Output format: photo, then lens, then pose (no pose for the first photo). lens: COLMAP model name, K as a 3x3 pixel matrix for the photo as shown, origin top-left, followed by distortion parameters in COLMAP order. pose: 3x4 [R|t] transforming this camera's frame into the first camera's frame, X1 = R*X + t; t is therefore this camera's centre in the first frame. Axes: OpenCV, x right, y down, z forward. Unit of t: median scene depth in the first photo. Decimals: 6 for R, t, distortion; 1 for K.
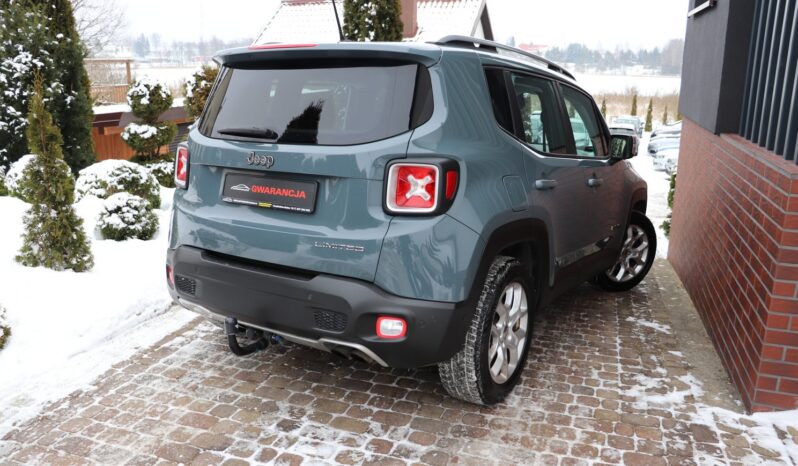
lens RADIAL K [[661.4, 0, 395.1], [0, 661.4, 231.2], [0, 0, 1]] dist [-0.177109, 0.161930]
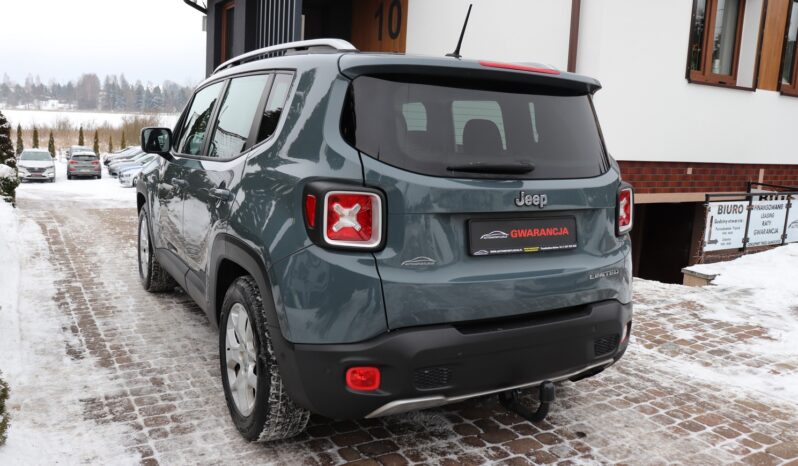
lens RADIAL K [[661.4, 0, 395.1], [0, 661.4, 231.2], [0, 0, 1]] dist [-0.177109, 0.161930]
pose [[0.483157, -0.166633, 0.859531, -1.122081], [0.105293, 0.985655, 0.131897, -0.215730], [-0.869180, 0.026776, 0.493771, 0.774815]]
